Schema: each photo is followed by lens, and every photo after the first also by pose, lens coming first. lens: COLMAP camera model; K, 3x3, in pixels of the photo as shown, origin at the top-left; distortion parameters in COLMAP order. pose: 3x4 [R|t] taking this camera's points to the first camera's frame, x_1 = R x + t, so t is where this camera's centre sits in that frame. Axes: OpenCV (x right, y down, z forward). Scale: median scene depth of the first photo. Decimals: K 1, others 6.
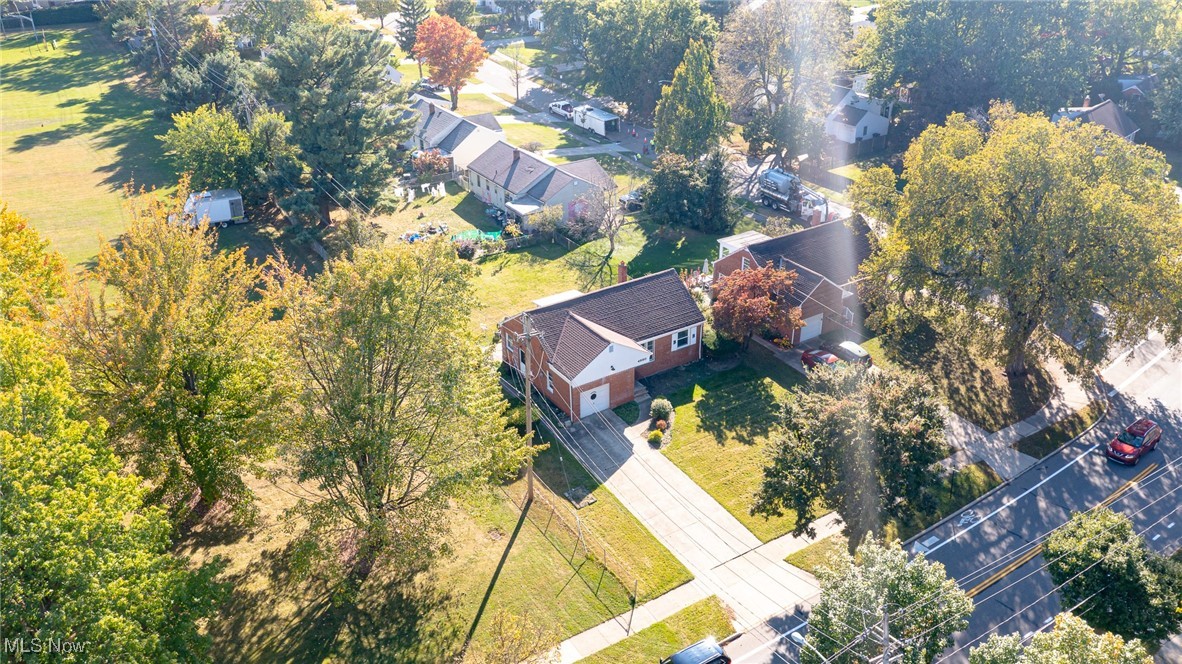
lens RADIAL K [[947.6, 0, 591.0], [0, 947.6, 332.0], [0, 0, 1]] dist [-0.015413, -0.002677]
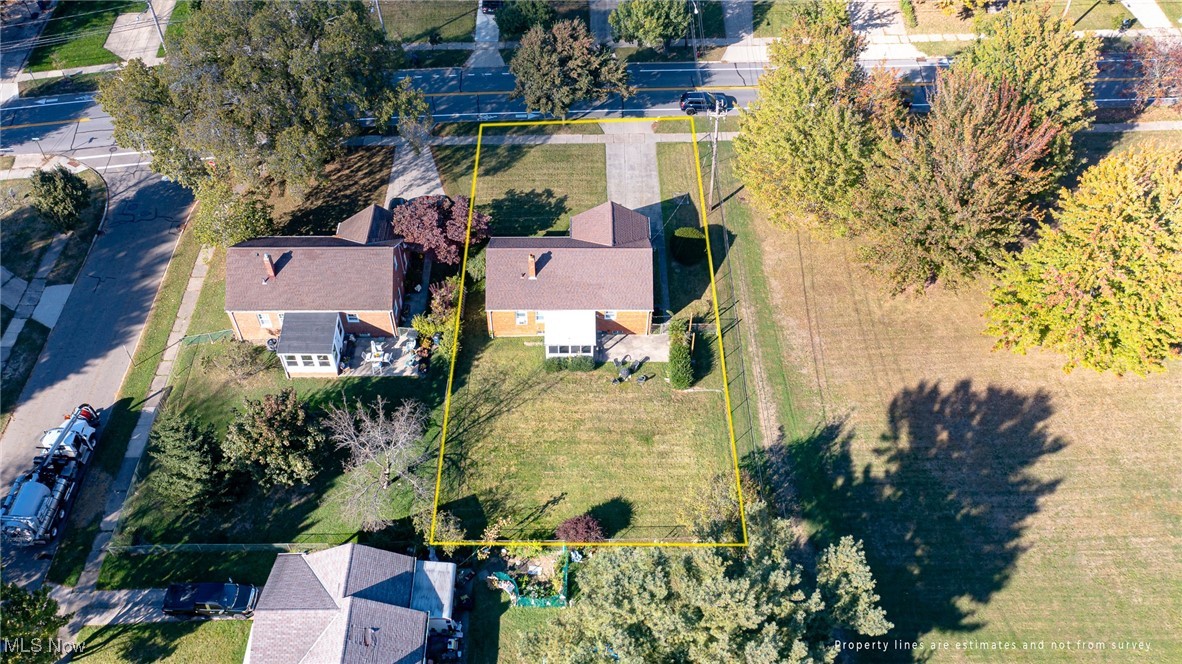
lens RADIAL K [[947.6, 0, 591.0], [0, 947.6, 332.0], [0, 0, 1]] dist [-0.015413, -0.002677]
pose [[-0.844590, -0.407026, 0.347848, -0.466648], [0.235485, 0.301079, 0.924066, -1.114663], [-0.480849, 0.862370, -0.158440, 1.372407]]
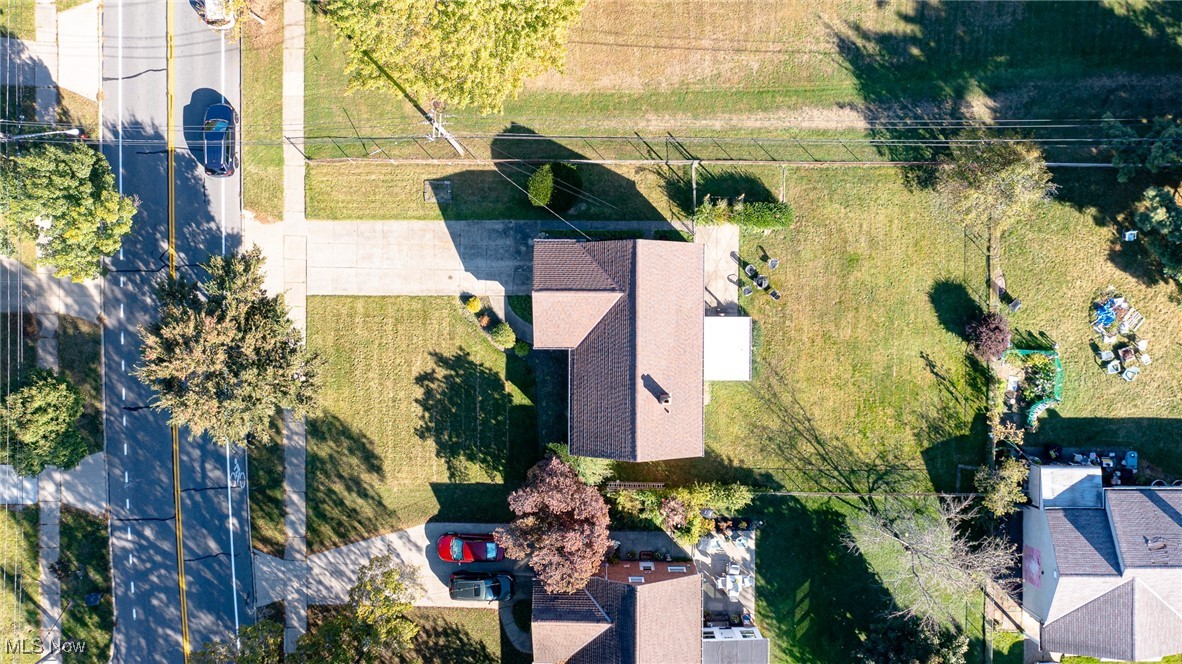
lens RADIAL K [[947.6, 0, 591.0], [0, 947.6, 332.0], [0, 0, 1]] dist [-0.015413, -0.002677]
pose [[-0.546322, 0.837421, 0.016054, 0.009364], [-0.347333, -0.243953, 0.905454, -0.839203], [0.762163, 0.489093, 0.424141, 0.686342]]
